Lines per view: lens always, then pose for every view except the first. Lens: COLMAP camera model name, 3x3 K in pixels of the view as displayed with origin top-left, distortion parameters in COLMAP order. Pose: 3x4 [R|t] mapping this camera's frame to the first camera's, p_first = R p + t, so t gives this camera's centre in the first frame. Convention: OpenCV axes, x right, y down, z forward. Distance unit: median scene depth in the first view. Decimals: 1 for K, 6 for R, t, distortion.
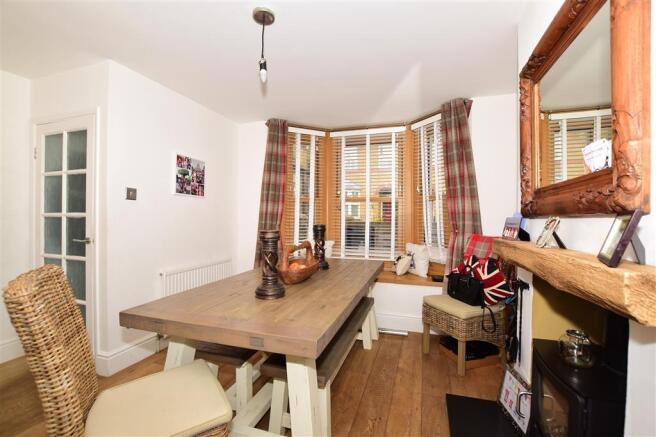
lens RADIAL K [[292.6, 0, 328.0], [0, 292.6, 218.5], [0, 0, 1]] dist [-0.000166, 0.000001]
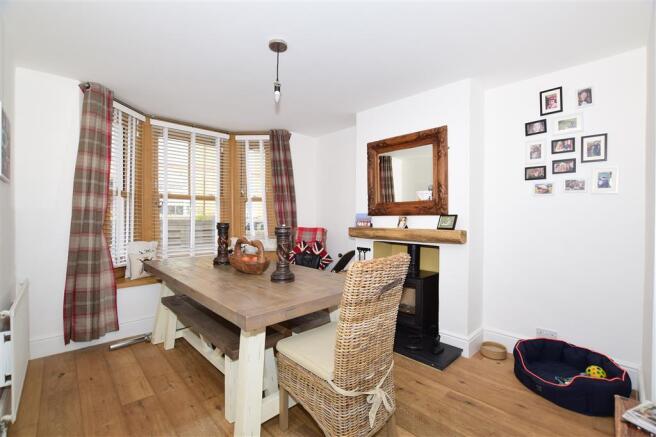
lens RADIAL K [[292.6, 0, 328.0], [0, 292.6, 218.5], [0, 0, 1]] dist [-0.000166, 0.000001]
pose [[0.503817, -0.007703, 0.863776, -0.628448], [0.000863, 0.999964, 0.008414, -0.001314], [-0.863810, -0.003494, 0.503805, 0.122780]]
